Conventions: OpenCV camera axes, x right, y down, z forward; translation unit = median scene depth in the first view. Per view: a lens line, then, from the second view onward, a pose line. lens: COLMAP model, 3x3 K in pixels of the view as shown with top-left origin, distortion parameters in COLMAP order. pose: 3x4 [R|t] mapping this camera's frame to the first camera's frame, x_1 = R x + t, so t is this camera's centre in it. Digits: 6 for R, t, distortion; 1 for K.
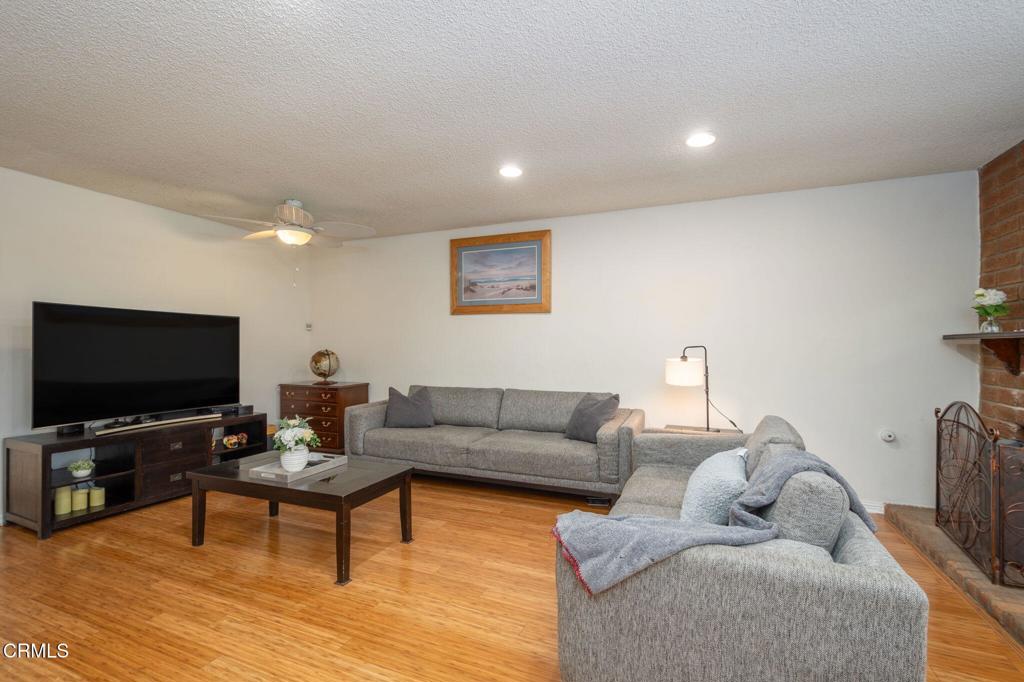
lens RADIAL K [[446.4, 0, 515.3], [0, 446.4, 341.5], [0, 0, 1]] dist [0.006567, -0.000120]
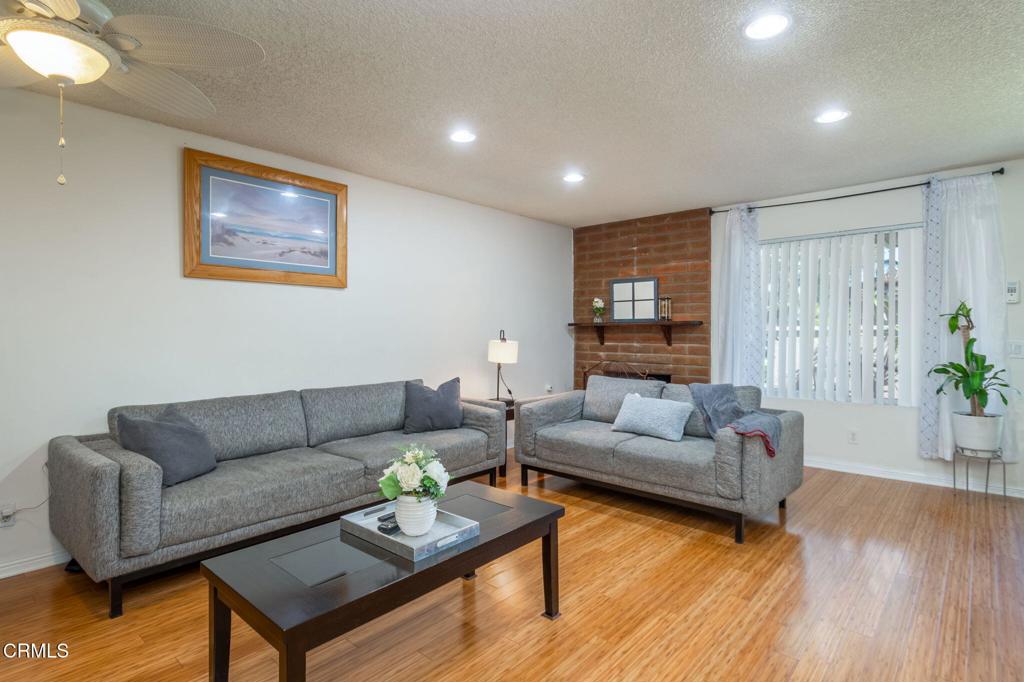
lens RADIAL K [[526.1, 0, 515.3], [0, 526.1, 329.3], [0, 0, 1]] dist [0.003444, -0.000008]
pose [[0.321159, 0.001402, 0.947024, -0.719940], [-0.004723, 0.999989, 0.000122, 0.006682], [-0.947013, -0.004512, 0.321162, 0.410265]]
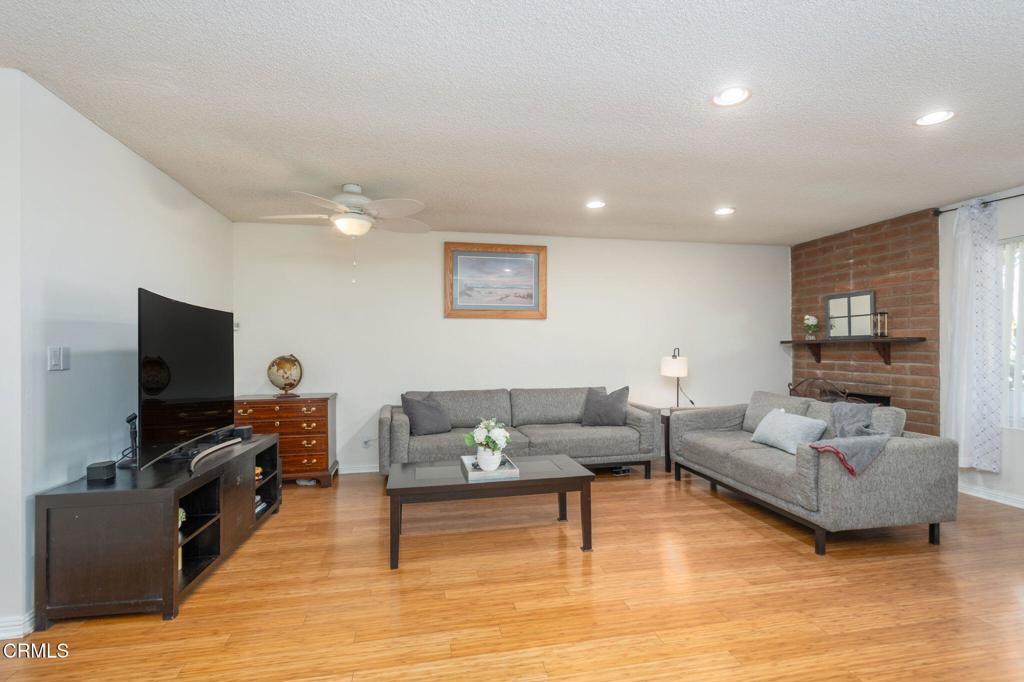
lens RADIAL K [[490.4, 0, 512.0], [0, 490.4, 341.0], [0, 0, 1]] dist [0.002049, 0.000239]
pose [[0.827389, 0.004045, 0.561614, -0.691427], [0.001294, 0.999958, -0.009110, 0.001194], [-0.561627, 0.008264, 0.827349, 0.023457]]
